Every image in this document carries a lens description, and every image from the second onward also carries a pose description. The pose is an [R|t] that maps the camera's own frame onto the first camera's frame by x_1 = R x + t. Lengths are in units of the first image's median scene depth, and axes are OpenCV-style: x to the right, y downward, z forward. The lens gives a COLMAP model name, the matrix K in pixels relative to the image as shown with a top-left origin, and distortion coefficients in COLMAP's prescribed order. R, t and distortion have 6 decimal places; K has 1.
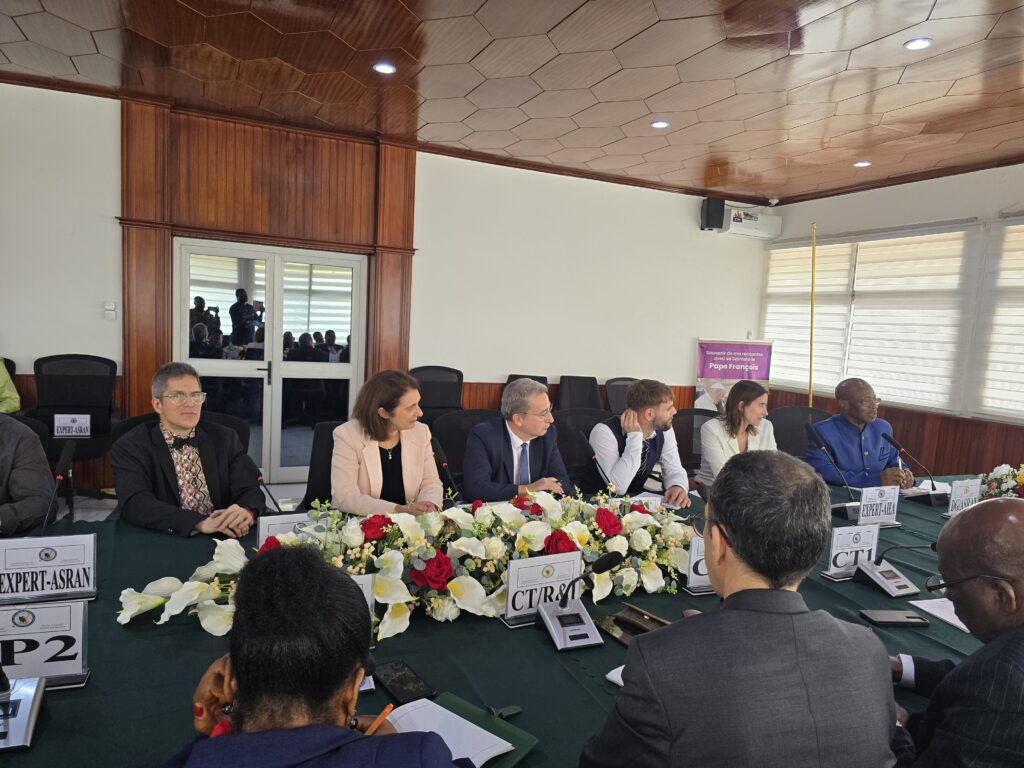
lens RADIAL K [[686.2, 0, 514.8], [0, 686.2, 397.5], [0, 0, 1]] dist [0.055550, -0.066886]
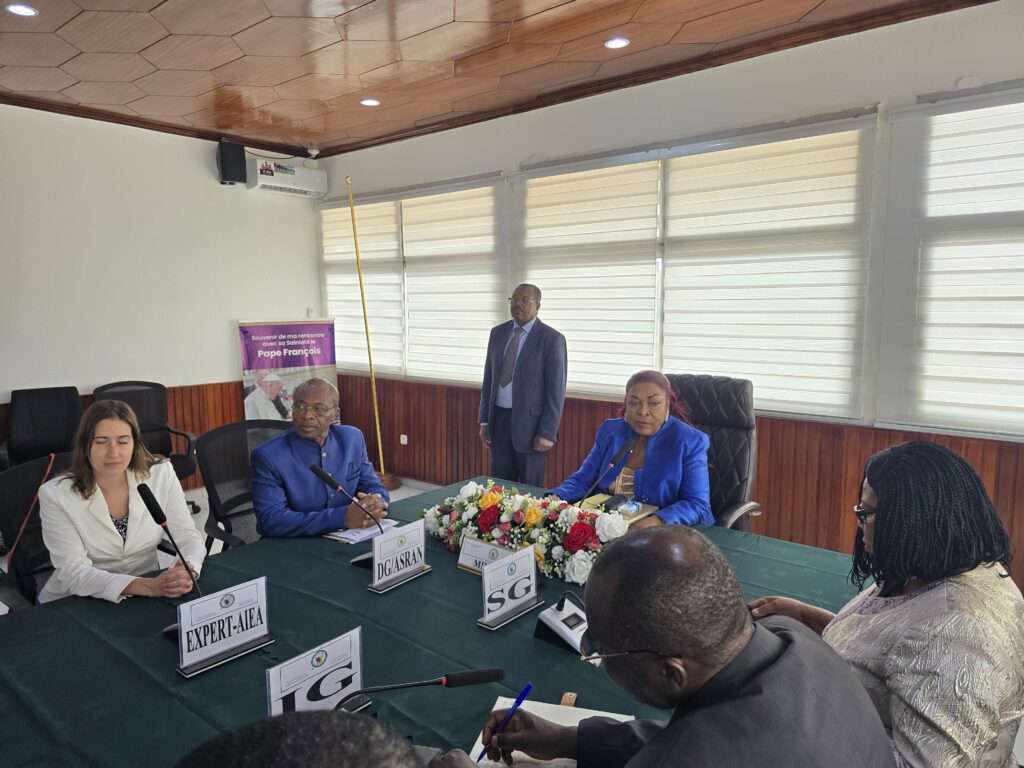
lens RADIAL K [[686.6, 0, 508.9], [0, 686.6, 382.5], [0, 0, 1]] dist [0.075347, -0.079101]
pose [[0.897012, -0.111257, 0.427775, 0.207386], [0.103051, 0.993773, 0.042375, -0.017789], [-0.429825, 0.006072, 0.902892, 0.147351]]
